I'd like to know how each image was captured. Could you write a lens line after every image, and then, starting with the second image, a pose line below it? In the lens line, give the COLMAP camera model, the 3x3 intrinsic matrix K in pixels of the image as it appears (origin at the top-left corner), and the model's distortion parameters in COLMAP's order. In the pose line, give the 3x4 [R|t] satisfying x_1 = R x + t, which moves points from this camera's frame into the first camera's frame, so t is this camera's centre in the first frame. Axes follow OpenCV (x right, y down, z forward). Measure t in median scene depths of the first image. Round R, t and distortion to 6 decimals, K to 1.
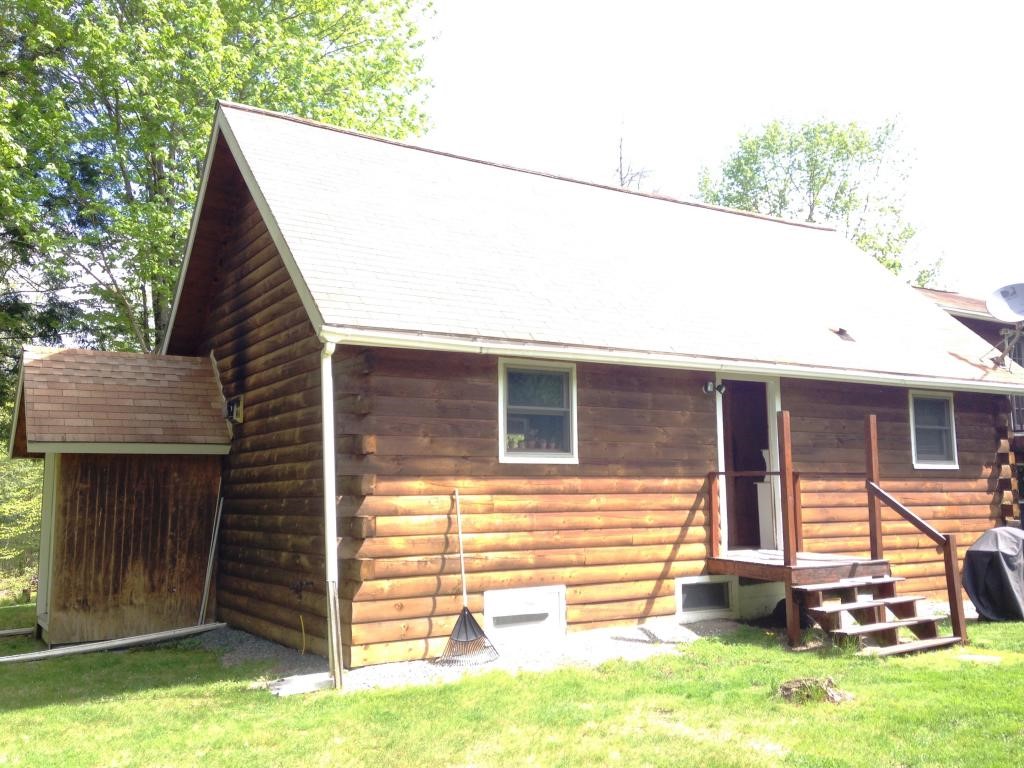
lens RADIAL K [[949.9, 0, 511.3], [0, 949.9, 381.0], [0, 0, 1]] dist [0.108076, 0.000000]
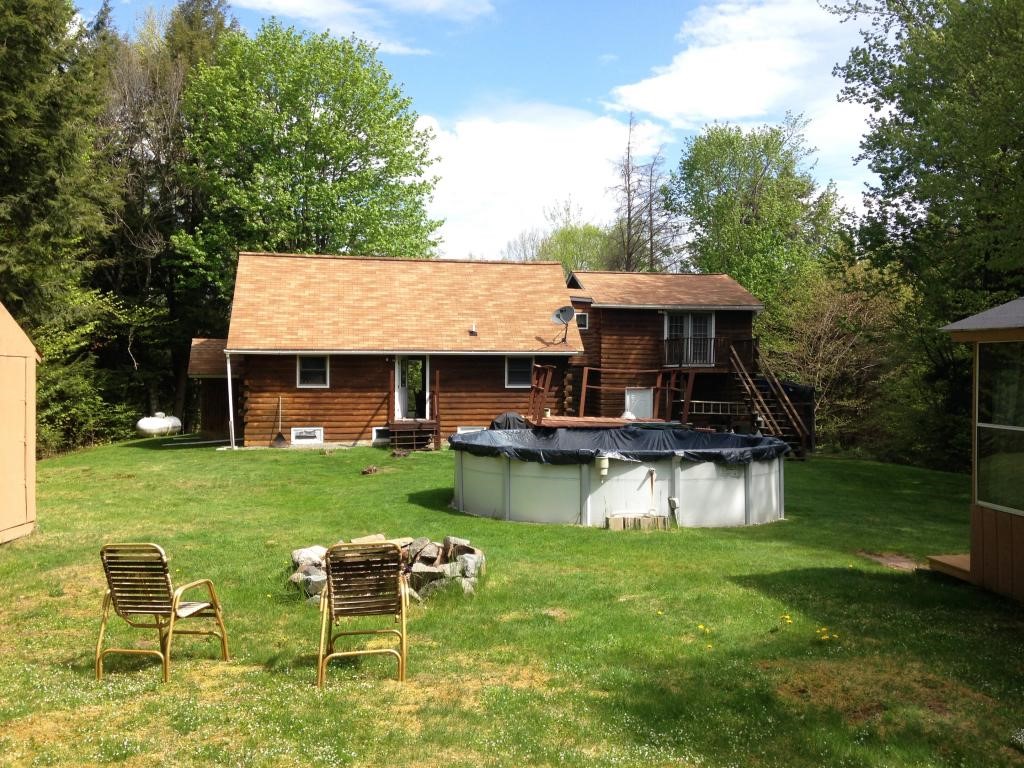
lens RADIAL K [[949.9, 0, 522.9], [0, 949.9, 382.2], [0, 0, 1]] dist [0.108076, 0.000000]
pose [[0.928129, 0.022795, -0.371560, 1.681062], [0.028536, 0.990830, 0.132068, -0.295950], [0.371164, -0.133179, 0.918967, -1.457463]]
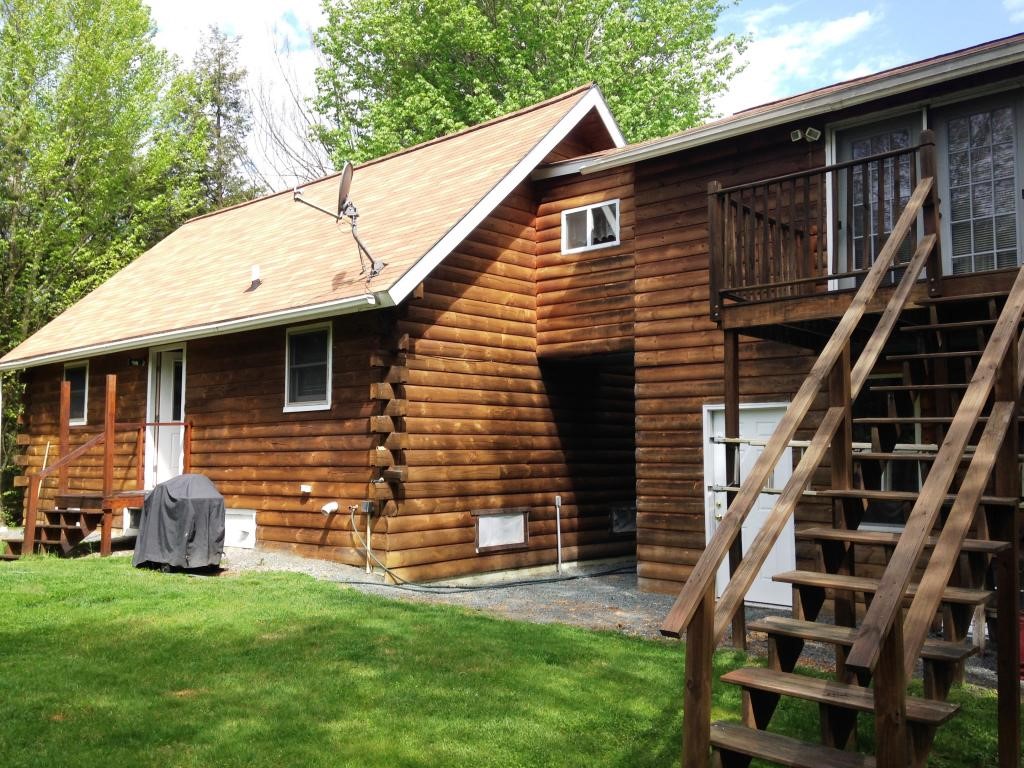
lens RADIAL K [[949.9, 0, 511.2], [0, 949.9, 387.3], [0, 0, 1]] dist [0.108076, 0.000000]
pose [[0.258137, -0.062757, -0.964068, 1.717134], [0.115990, 0.992683, -0.033563, 0.154294], [0.959120, -0.103159, 0.263528, 1.221470]]
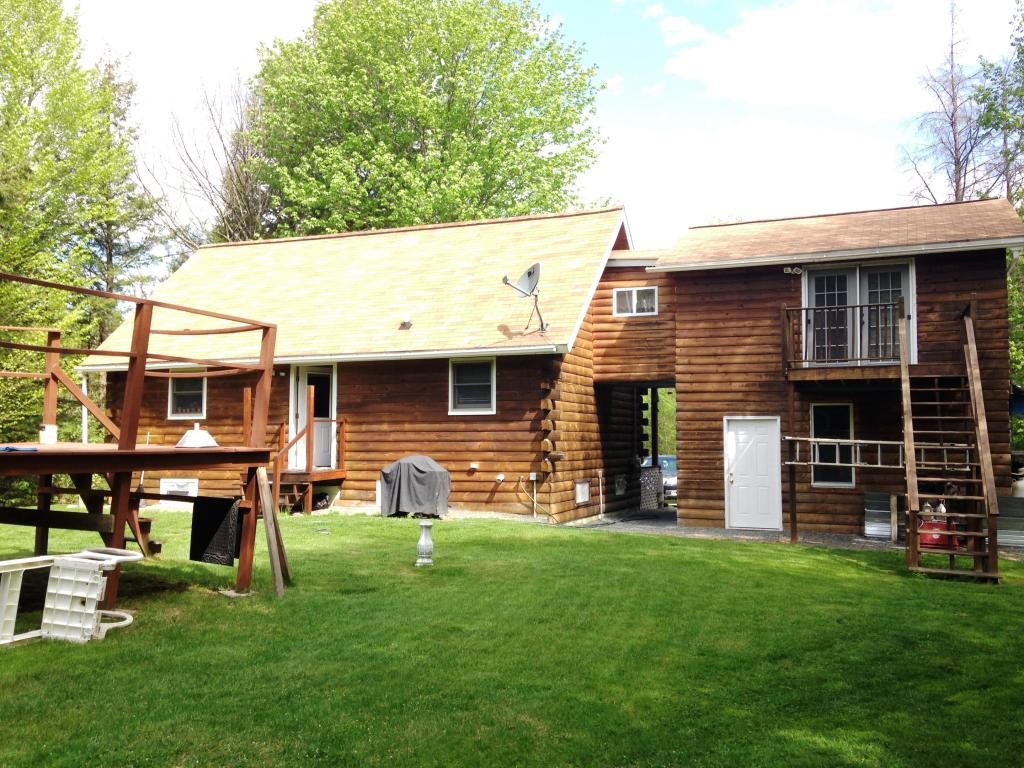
lens RADIAL K [[949.9, 0, 511.7], [0, 949.9, 389.9], [0, 0, 1]] dist [0.108076, 0.000000]
pose [[0.575442, -0.038559, -0.816933, 1.997442], [0.091343, 0.995668, 0.017346, 0.048897], [0.812726, -0.084603, 0.576471, 0.363807]]
